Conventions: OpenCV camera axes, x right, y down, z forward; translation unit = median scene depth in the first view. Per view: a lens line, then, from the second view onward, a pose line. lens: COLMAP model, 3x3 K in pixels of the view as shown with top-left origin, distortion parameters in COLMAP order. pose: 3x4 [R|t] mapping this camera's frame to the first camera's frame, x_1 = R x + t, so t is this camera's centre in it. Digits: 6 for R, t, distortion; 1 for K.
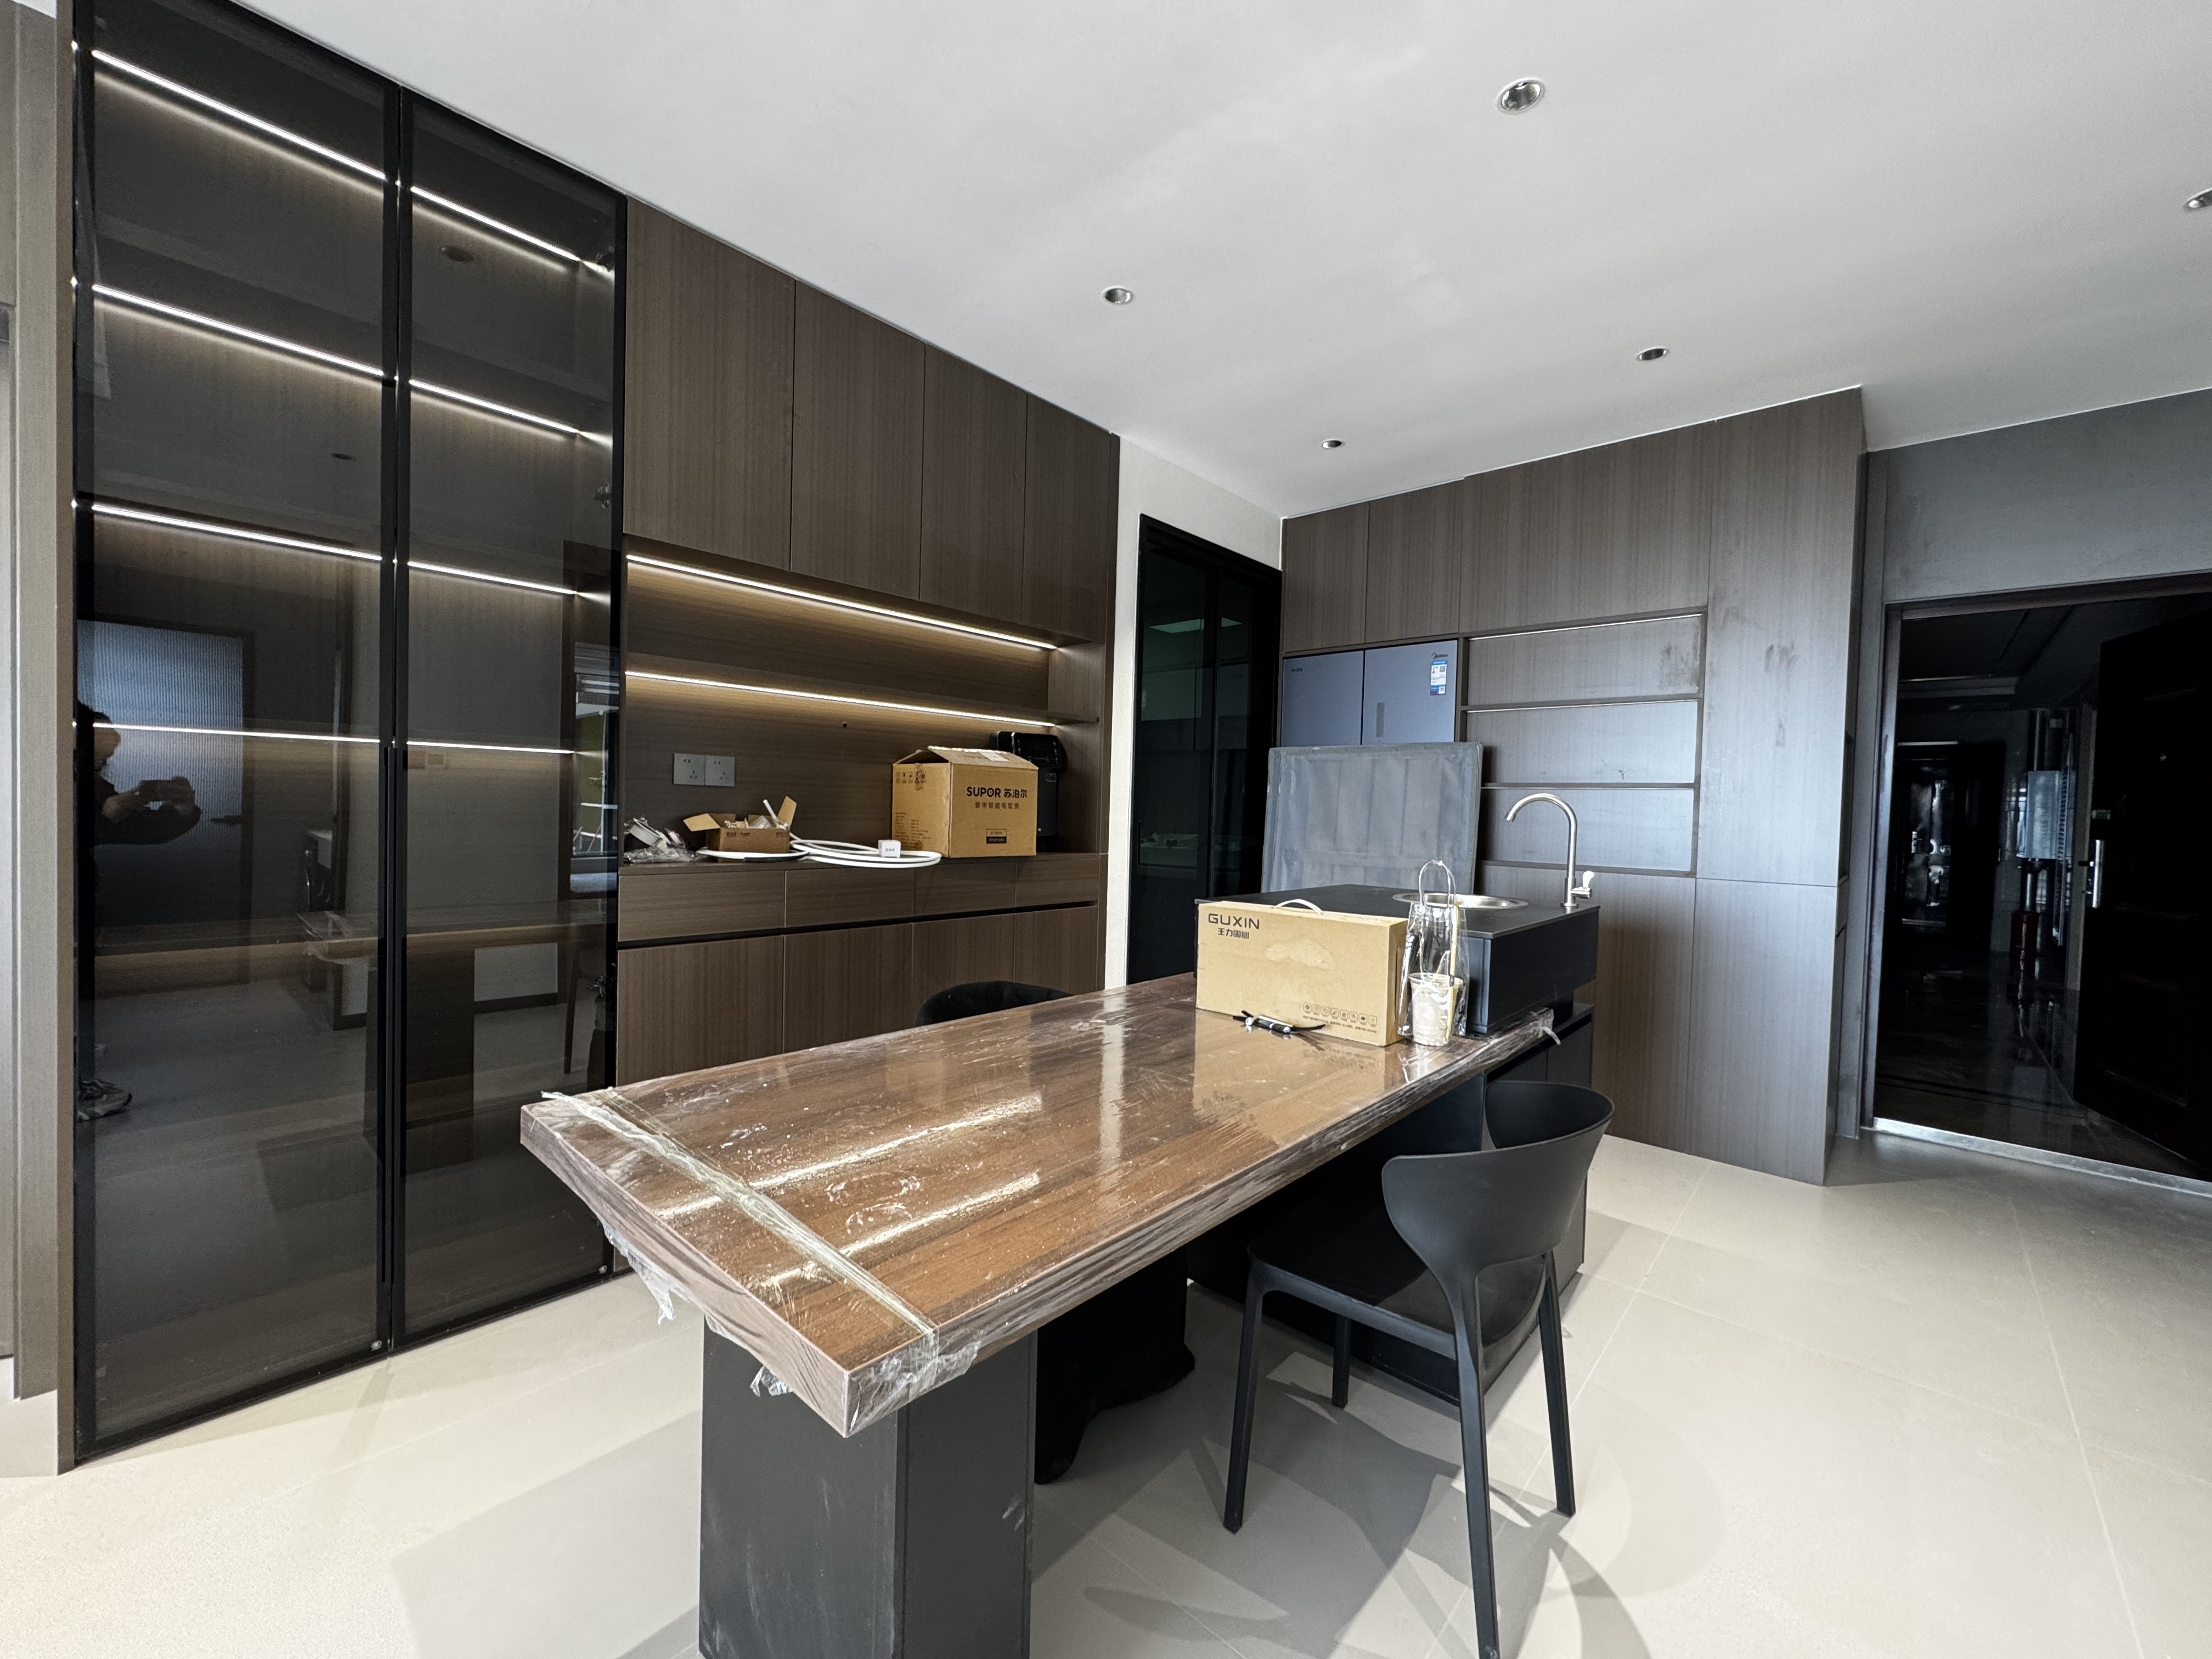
lens RADIAL K [[882.0, 0, 1095.7], [0, 882.0, 825.1], [0, 0, 1]] dist [-0.002035, 0.000245]
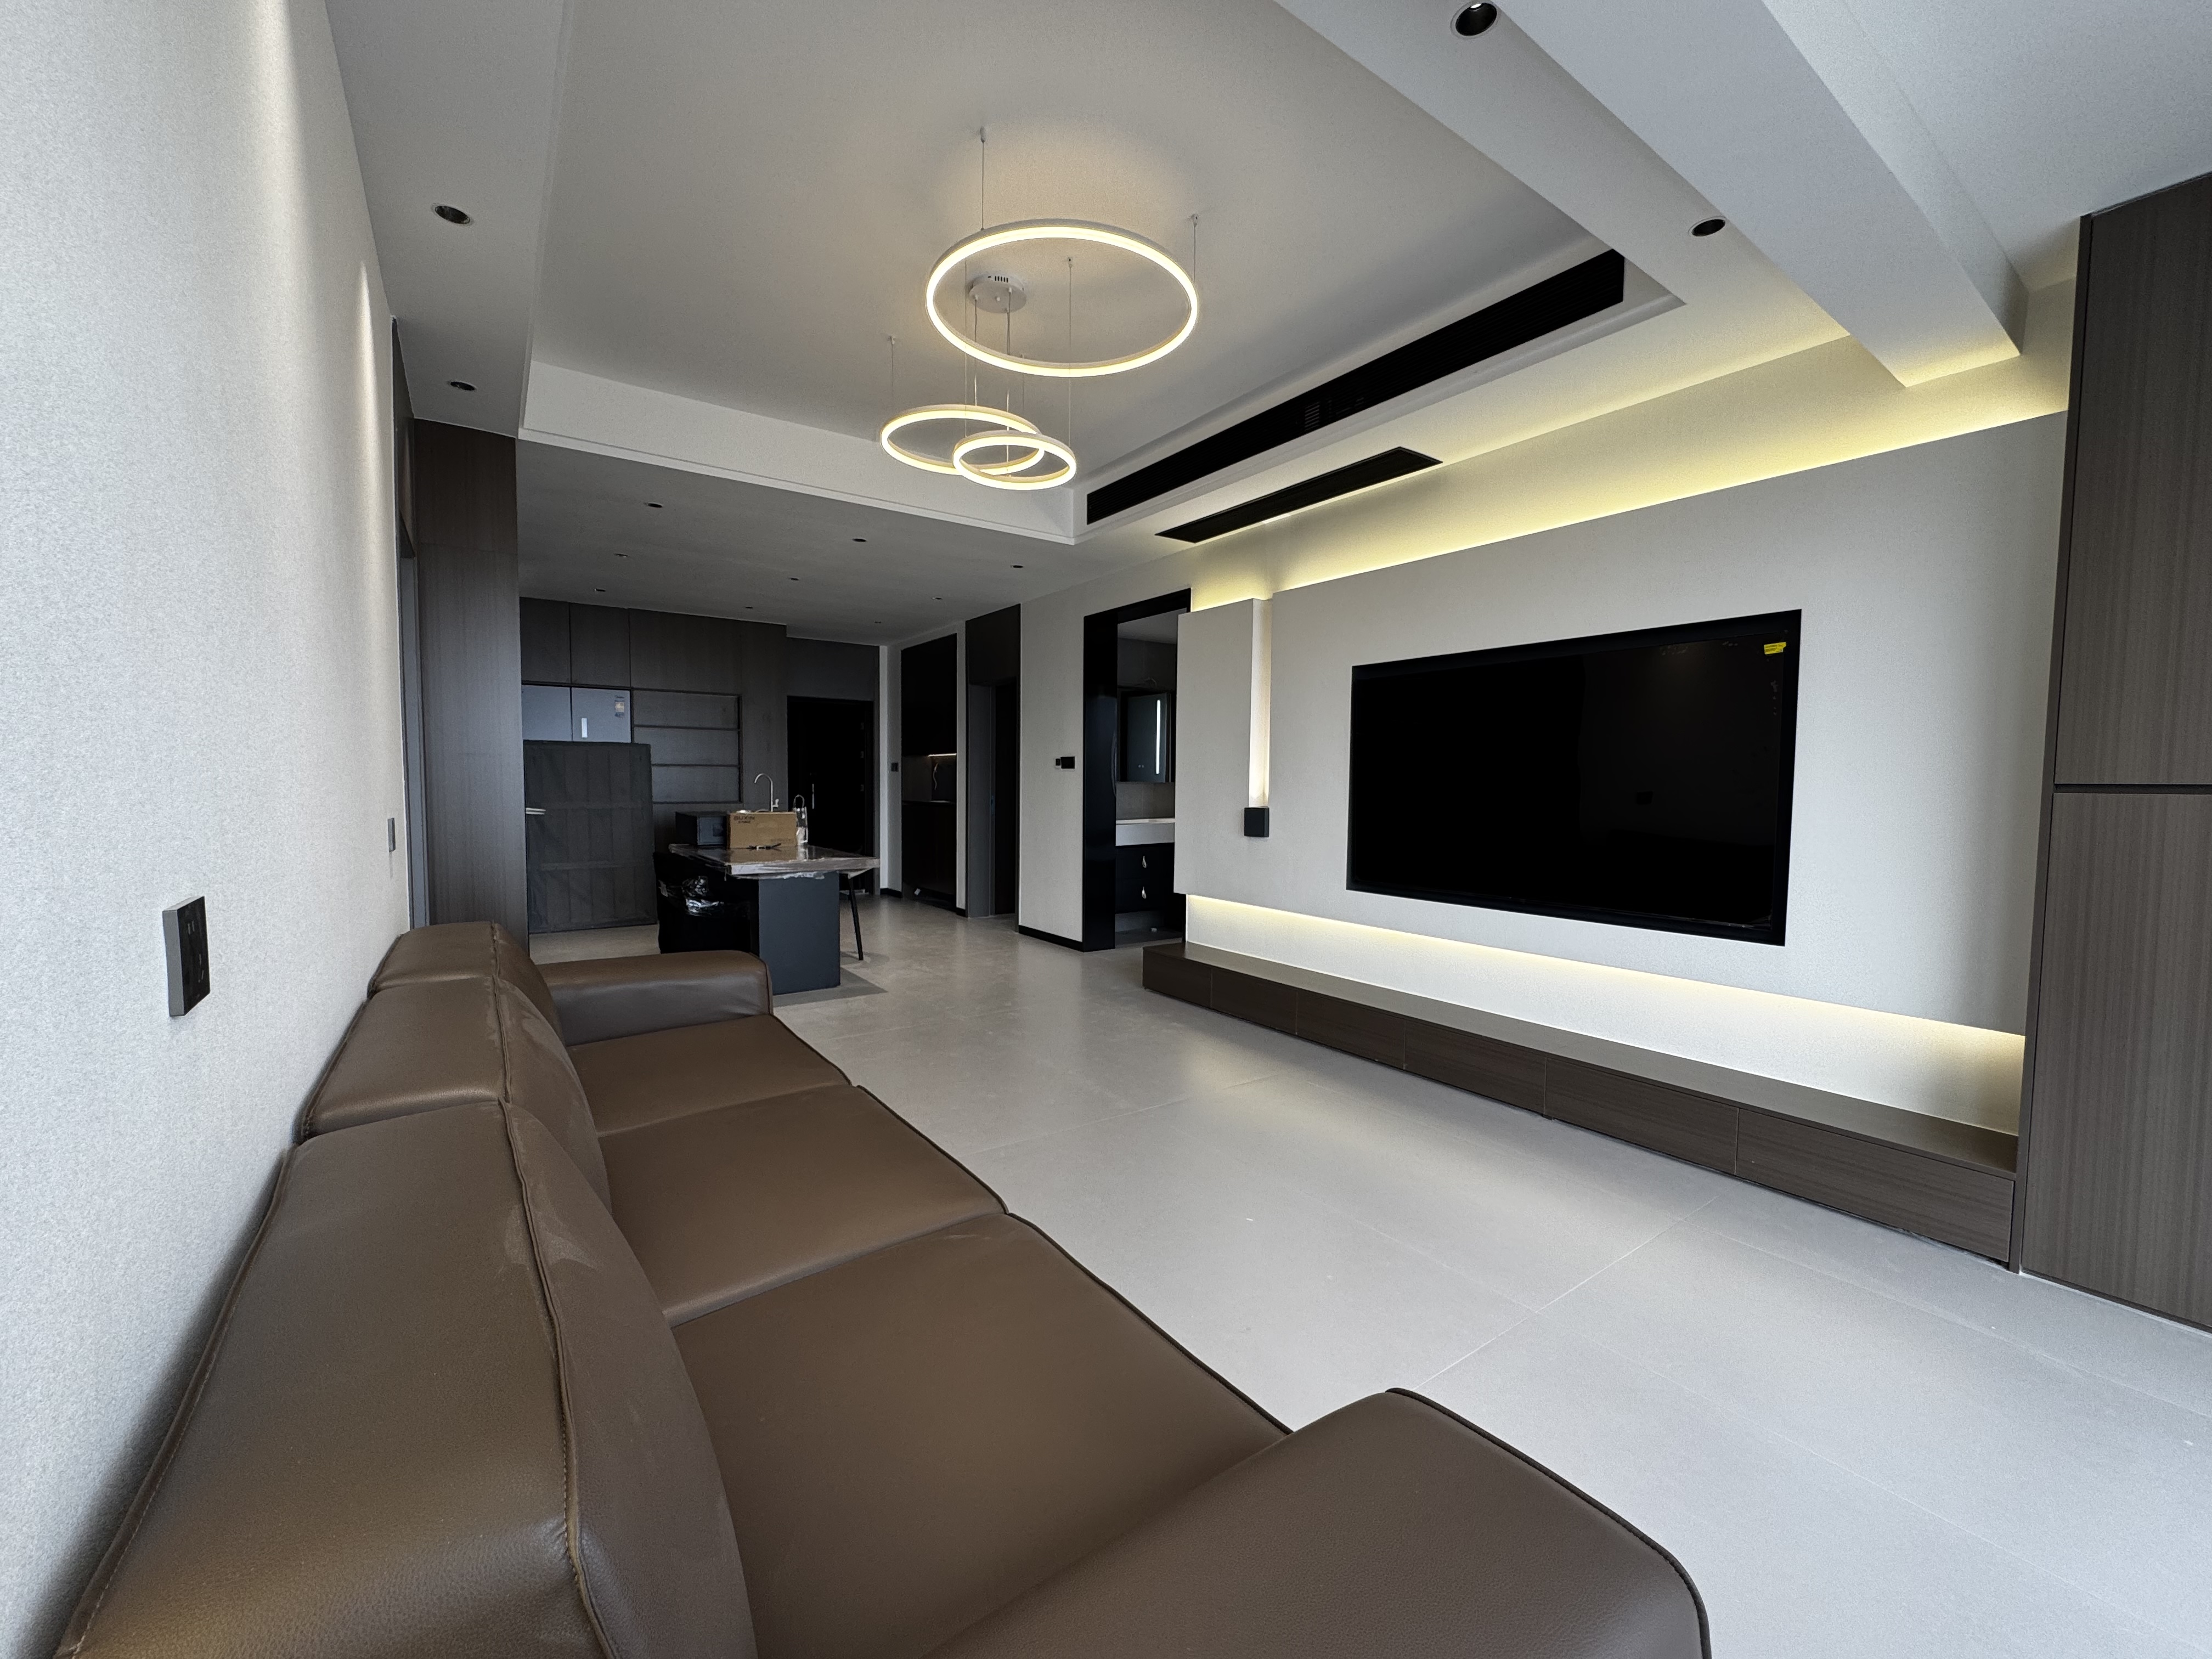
lens RADIAL K [[882.0, 0, 1104.1], [0, 882.0, 832.4], [0, 0, 1]] dist [-0.002035, 0.000245]
pose [[0.207852, -0.084301, 0.974521, -1.453146], [0.020162, 0.996437, 0.081896, -0.040396], [-0.977953, 0.002626, 0.208811, -0.485421]]
